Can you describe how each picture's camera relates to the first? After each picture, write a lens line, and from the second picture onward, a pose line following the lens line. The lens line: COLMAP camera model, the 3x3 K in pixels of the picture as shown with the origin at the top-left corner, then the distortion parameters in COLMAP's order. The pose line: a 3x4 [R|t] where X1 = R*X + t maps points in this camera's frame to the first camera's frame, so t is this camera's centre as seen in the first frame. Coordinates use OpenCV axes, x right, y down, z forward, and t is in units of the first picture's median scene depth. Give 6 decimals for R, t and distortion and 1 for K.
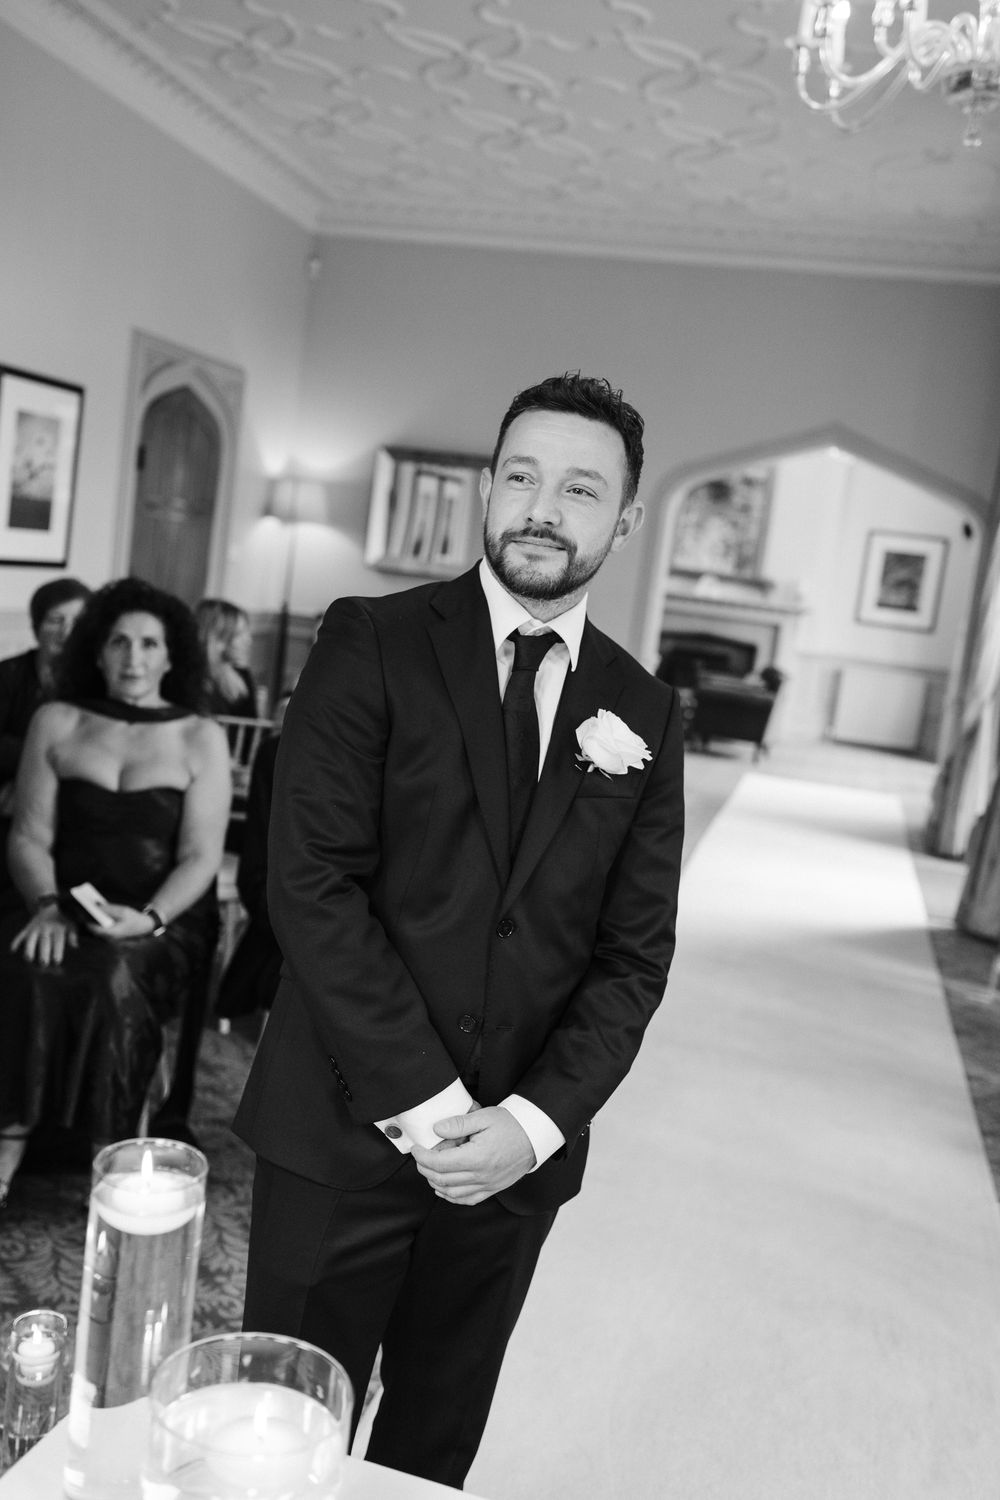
lens RADIAL K [[1420.7, 0, 499.4], [0, 1420.7, 755.5], [0, 0, 1]] dist [-0.008283, 0.004329]
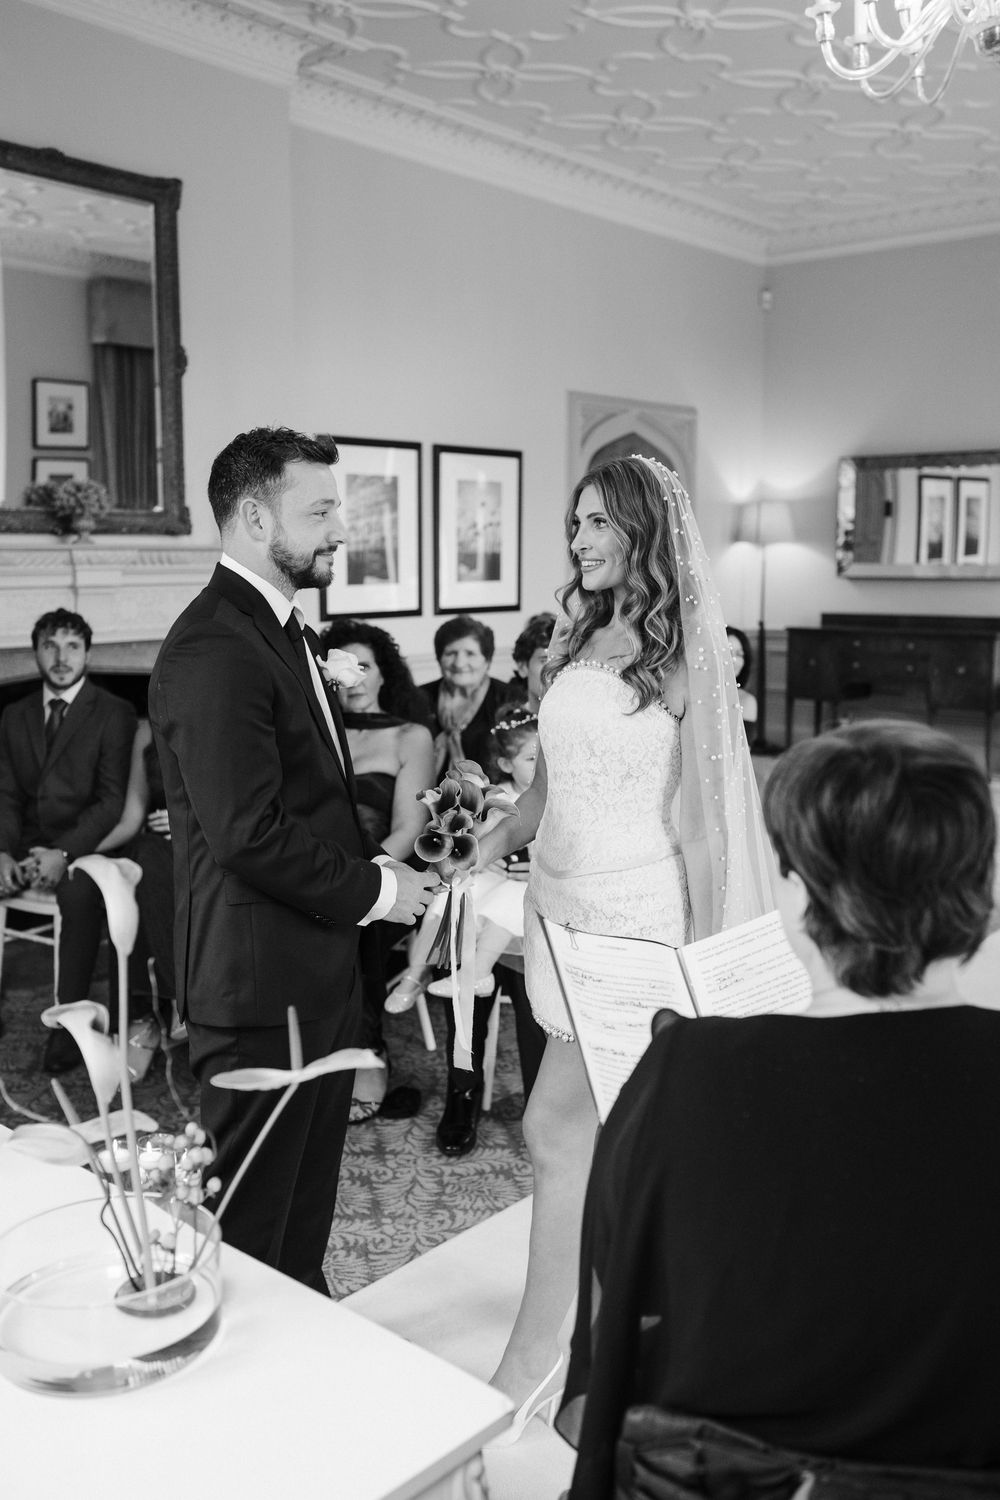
lens RADIAL K [[1411.5, 0, 500.0], [0, 1411.5, 750.0], [0, 0, 1]] dist [-0.002557, 0.016858]
pose [[0.892767, -0.065513, -0.445729, 0.151324], [0.054457, 0.997809, -0.037582, 0.018370], [0.447214, 0.009279, 0.894379, -0.017861]]
